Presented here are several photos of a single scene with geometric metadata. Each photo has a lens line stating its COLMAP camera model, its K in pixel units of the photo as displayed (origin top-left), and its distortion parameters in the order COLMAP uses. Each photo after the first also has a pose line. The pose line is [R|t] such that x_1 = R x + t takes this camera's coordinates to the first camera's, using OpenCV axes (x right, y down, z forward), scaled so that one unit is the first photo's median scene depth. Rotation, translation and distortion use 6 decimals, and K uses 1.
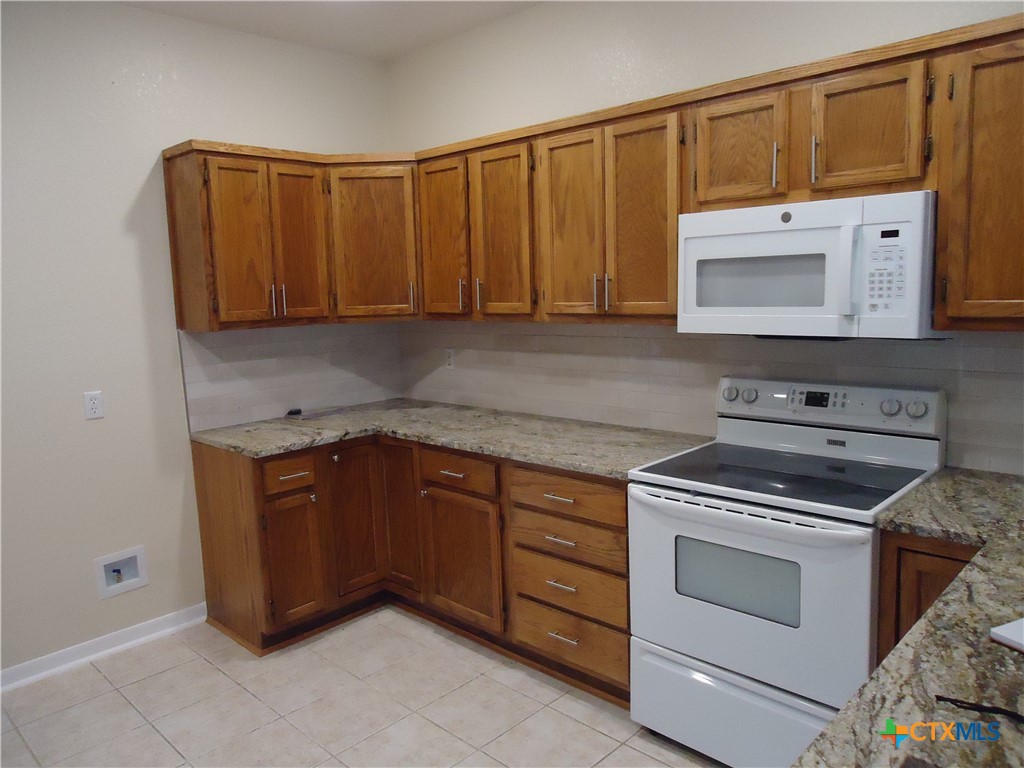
lens RADIAL K [[745.8, 0, 504.2], [0, 745.8, 378.5], [0, 0, 1]] dist [-0.004705, 0.001540]
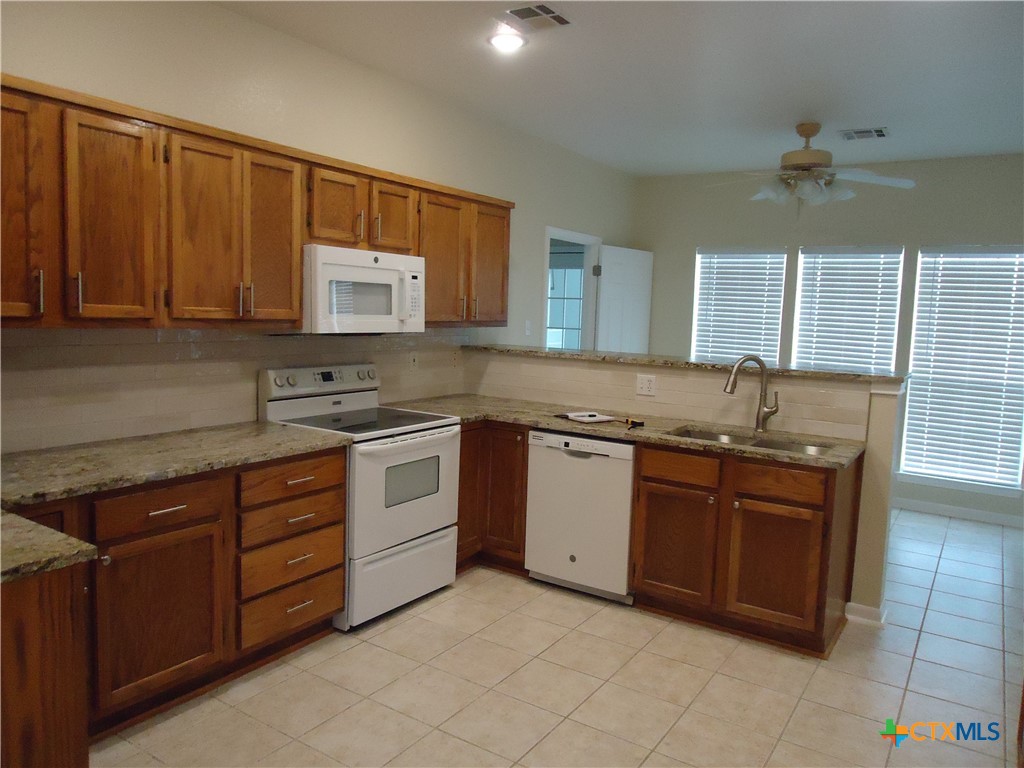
lens RADIAL K [[745.8, 0, 504.2], [0, 745.8, 378.5], [0, 0, 1]] dist [-0.004705, 0.001540]
pose [[-0.188788, -0.064092, 0.979924, -1.079651], [0.094603, 0.992040, 0.083110, -0.057405], [-0.977450, 0.108394, -0.181222, 0.882398]]
